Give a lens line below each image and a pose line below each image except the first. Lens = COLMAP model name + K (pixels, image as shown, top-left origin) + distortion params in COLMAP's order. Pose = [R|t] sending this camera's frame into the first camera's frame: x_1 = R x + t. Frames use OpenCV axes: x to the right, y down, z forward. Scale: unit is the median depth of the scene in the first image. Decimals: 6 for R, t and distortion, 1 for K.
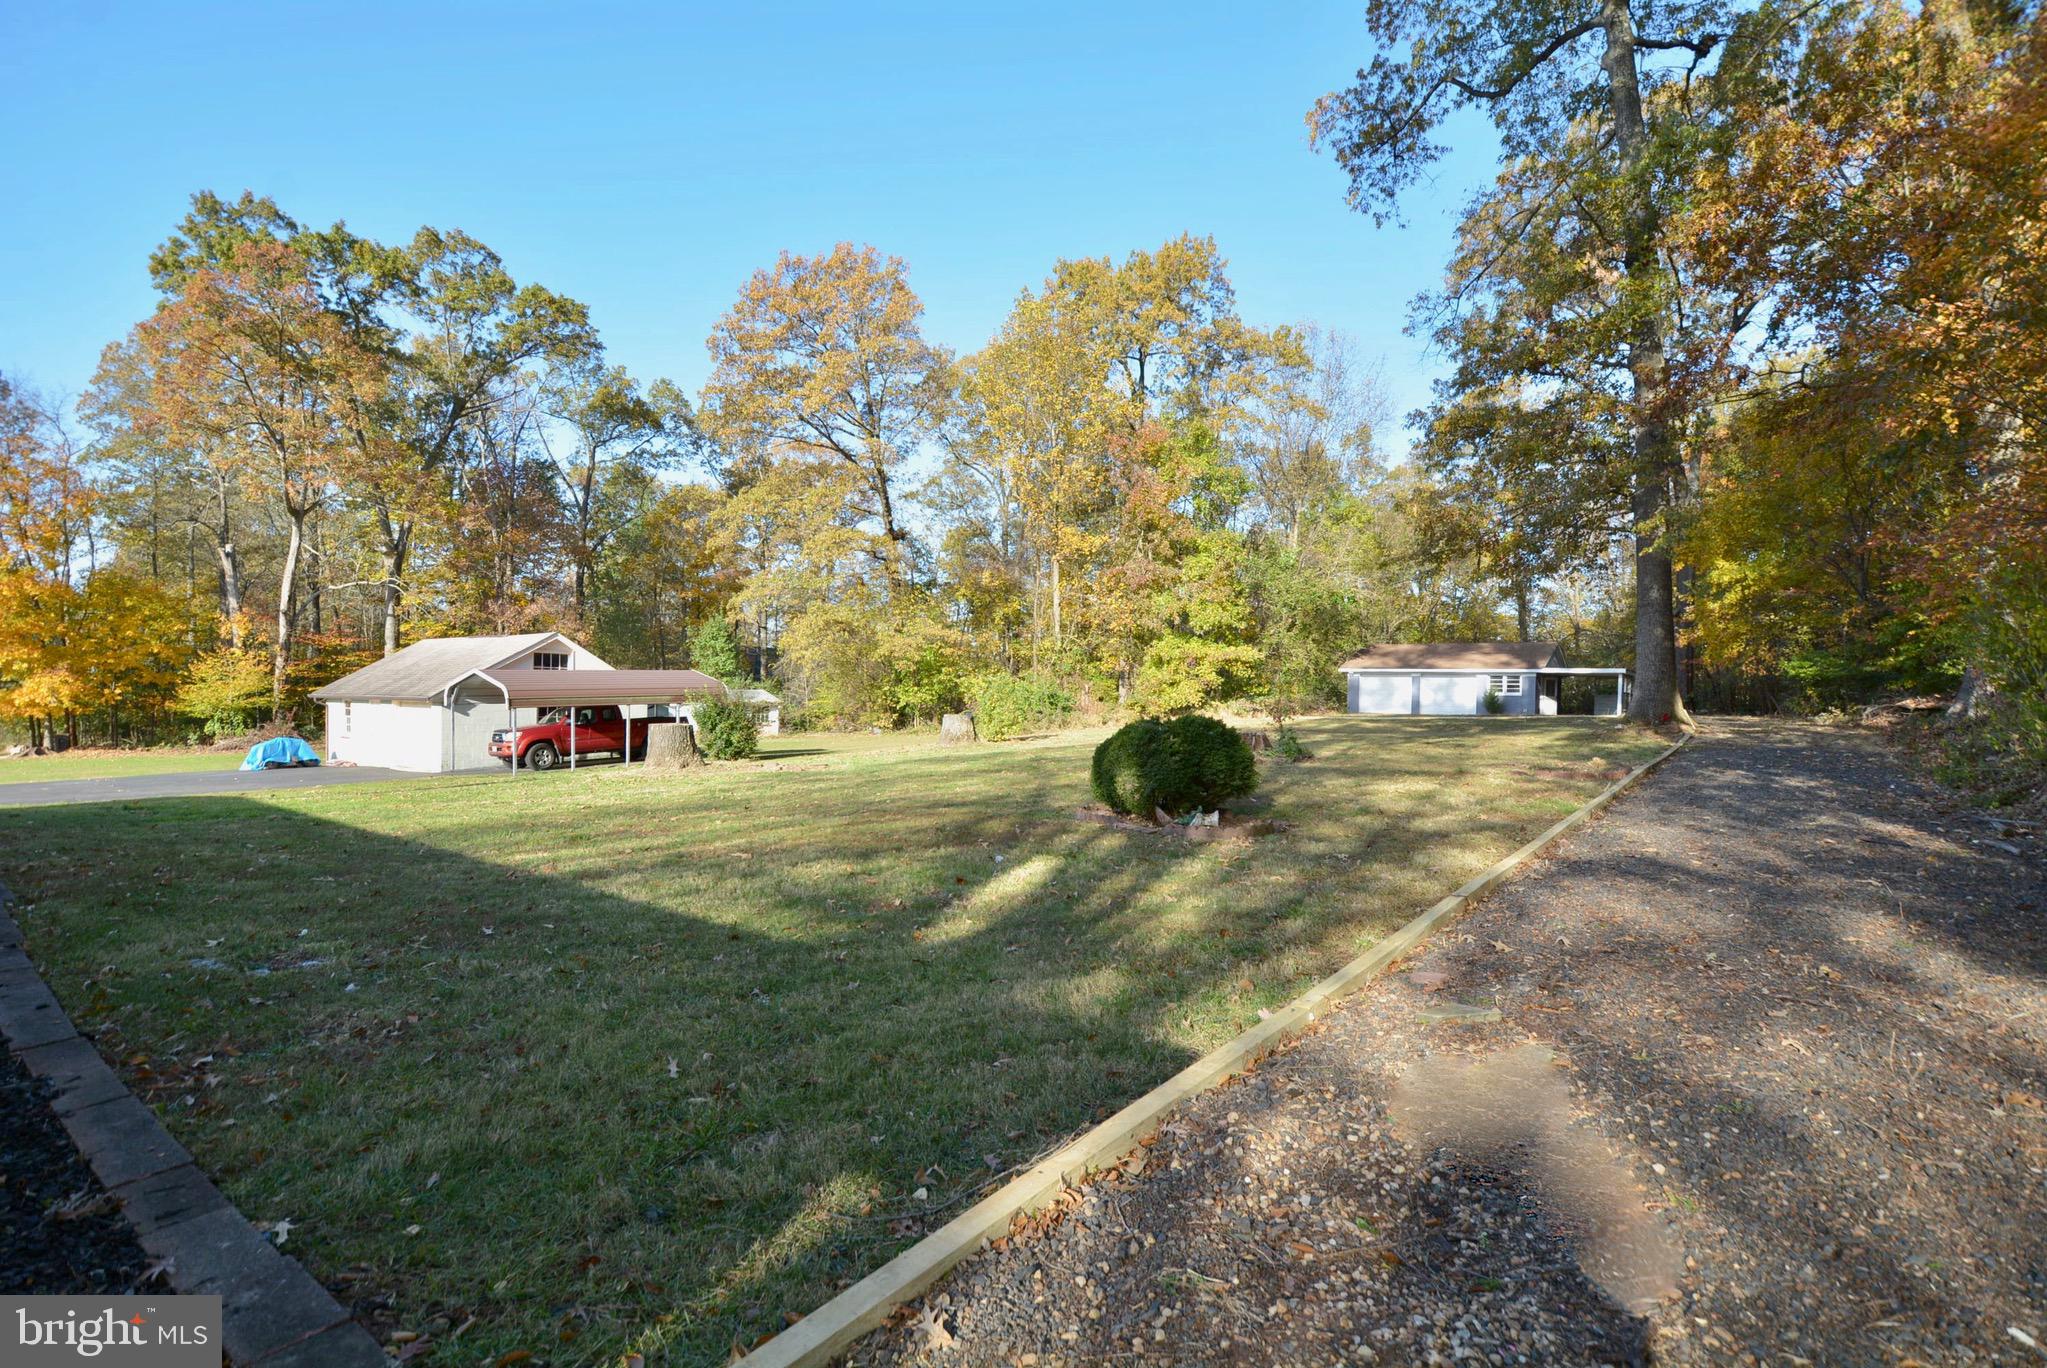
lens RADIAL K [[972.4, 0, 1049.4], [0, 972.4, 719.5], [0, 0, 1]] dist [0.003263, -0.015771]
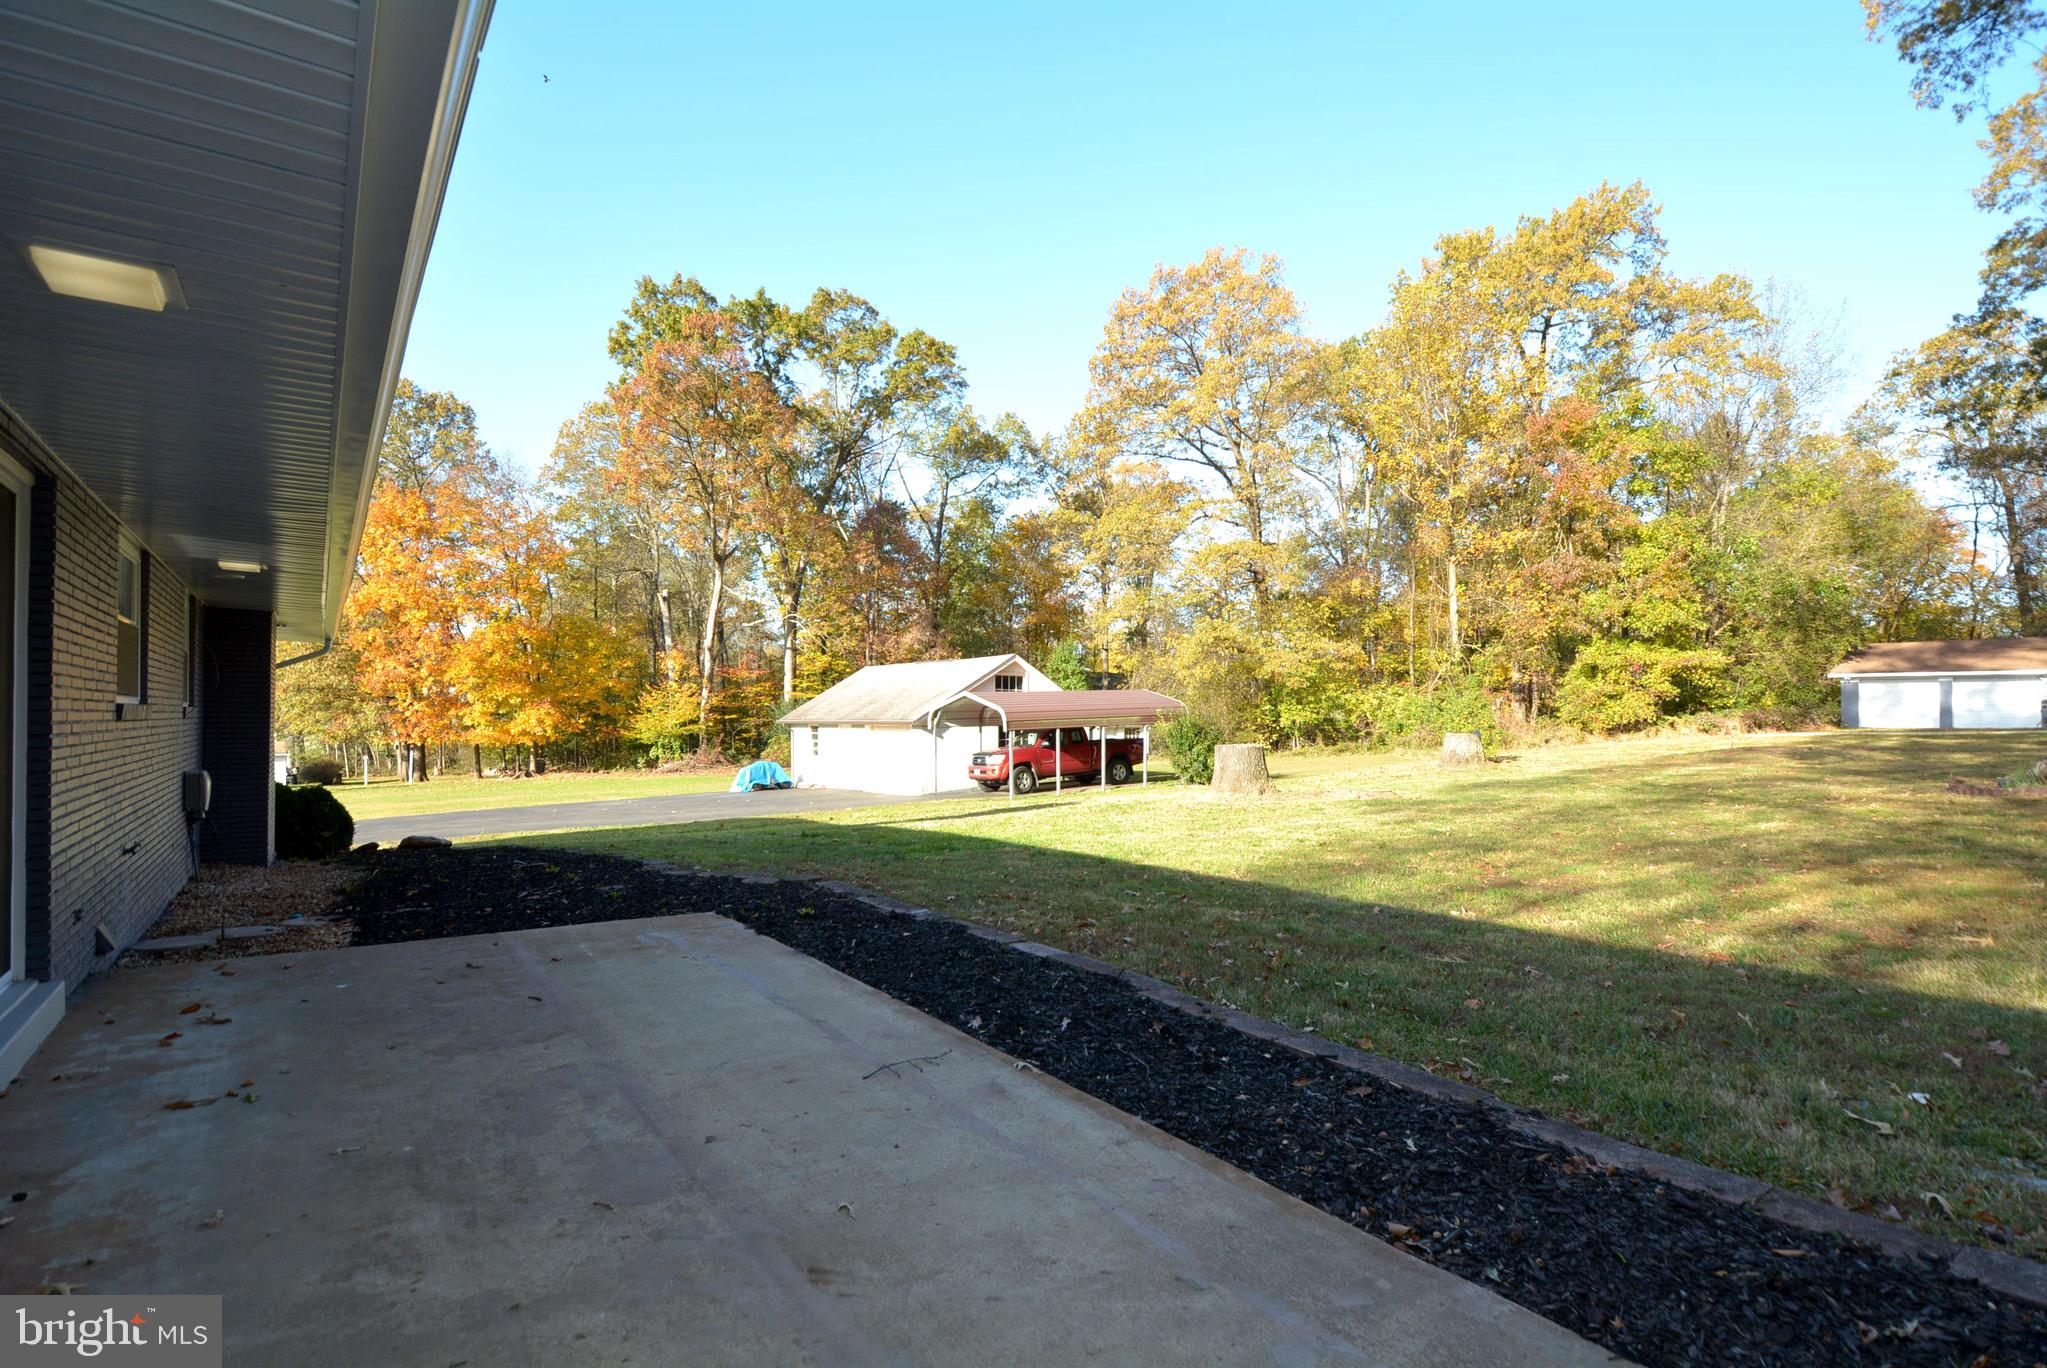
lens RADIAL K [[972.4, 0, 1042.3], [0, 972.4, 717.2], [0, 0, 1]] dist [0.003263, -0.015771]
pose [[0.962906, -0.015129, -0.269414, -0.128247], [0.008407, 0.999624, -0.026088, 0.000362], [0.269707, 0.022856, 0.962671, 0.033794]]
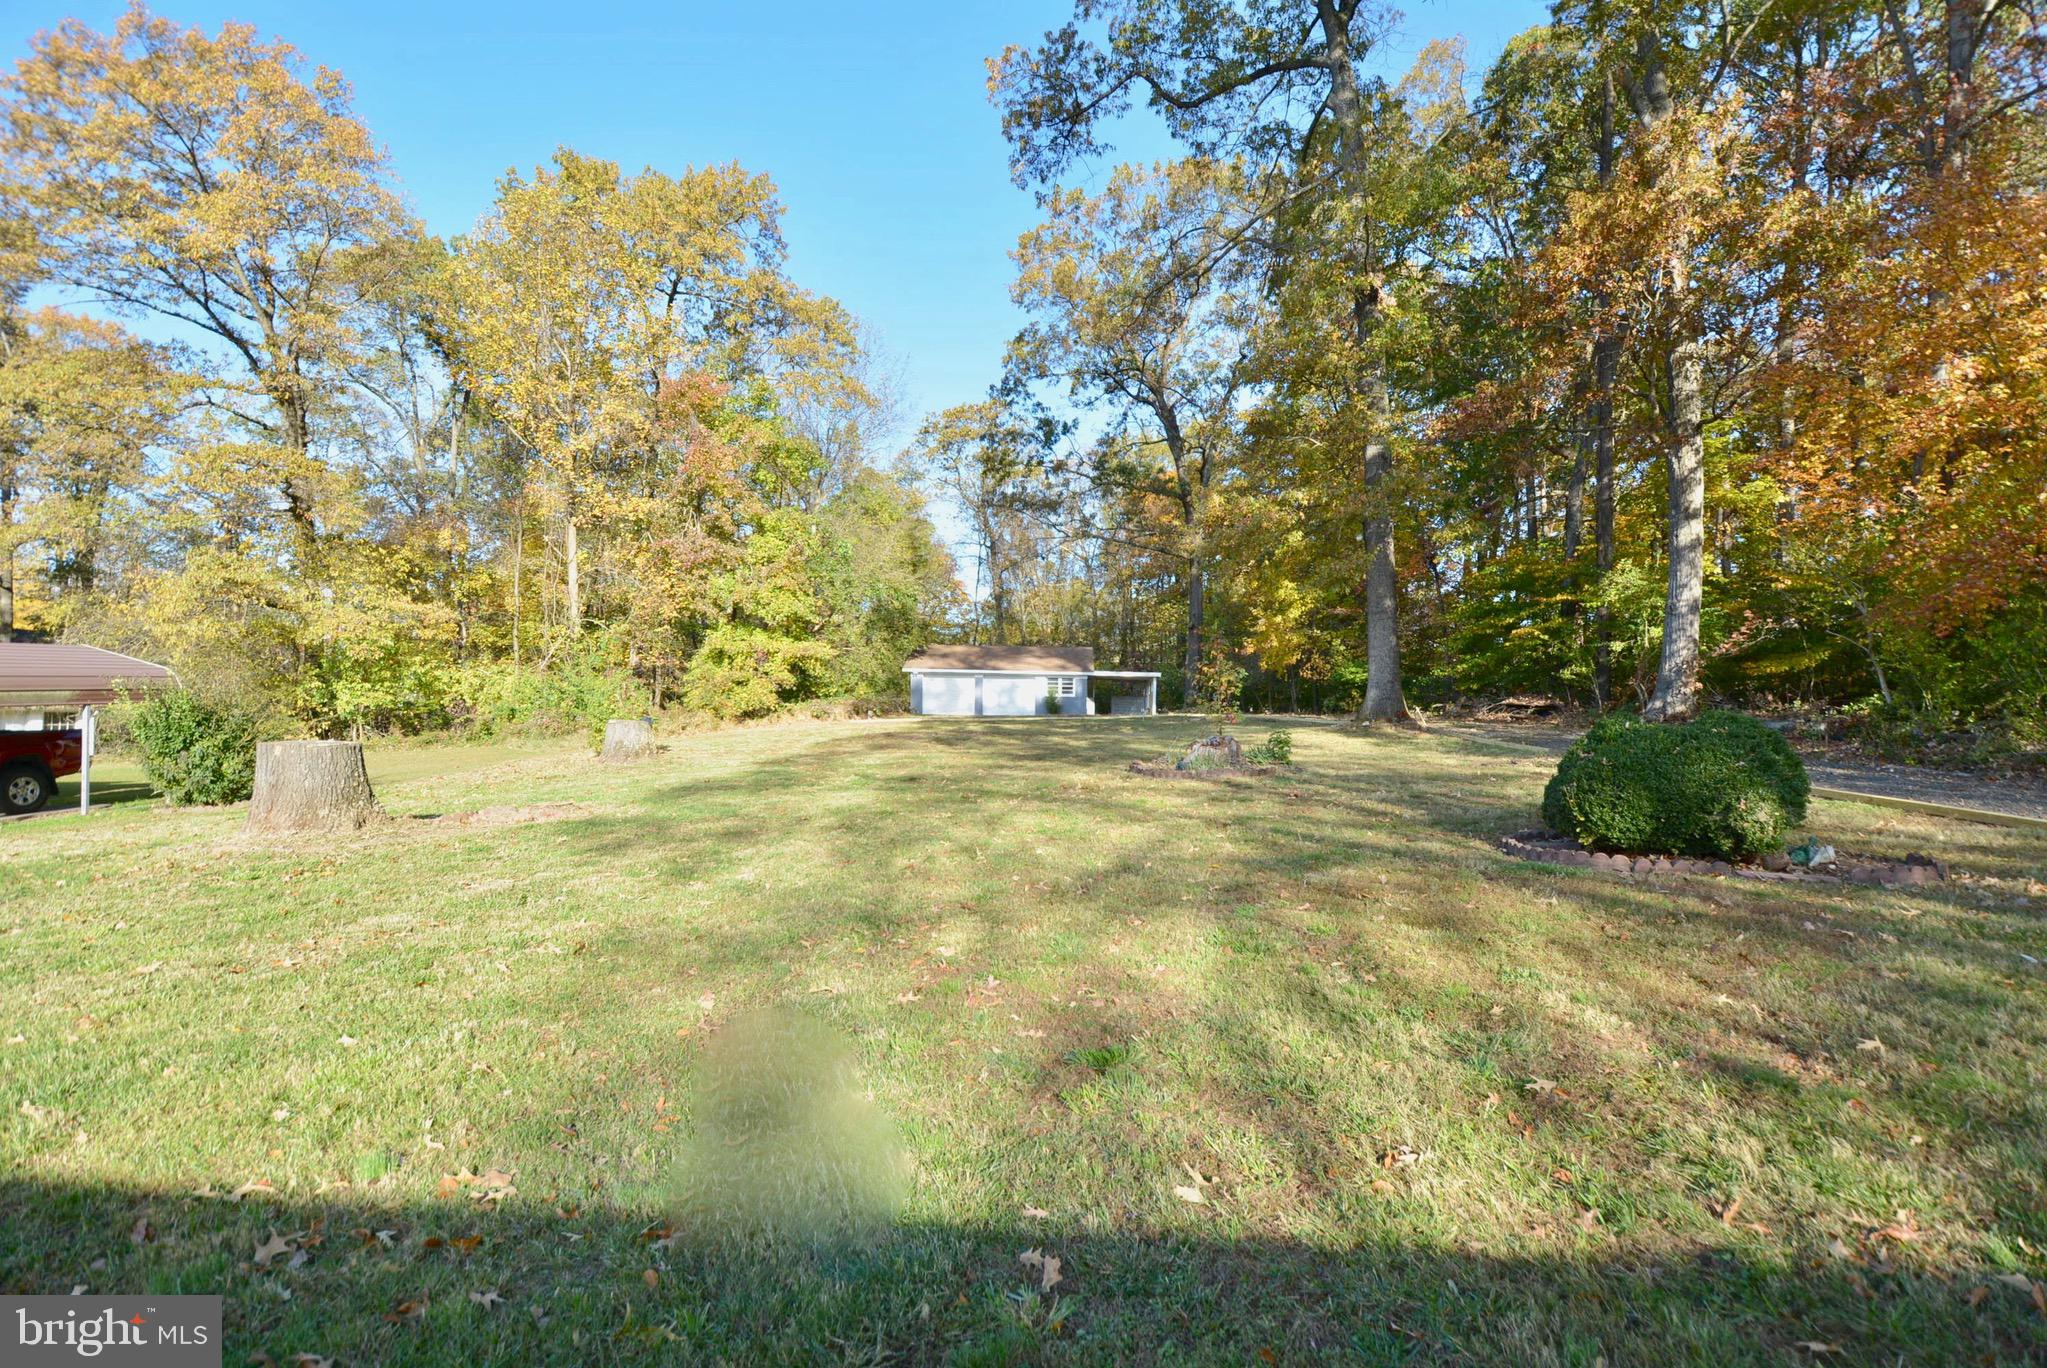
lens RADIAL K [[972.4, 0, 1041.6], [0, 972.4, 714.3], [0, 0, 1]] dist [0.003263, -0.015771]
pose [[0.817917, -0.007412, 0.575288, -0.146641], [0.012747, 0.999905, -0.005240, -0.000908], [-0.575195, 0.011619, 0.817934, 0.149227]]
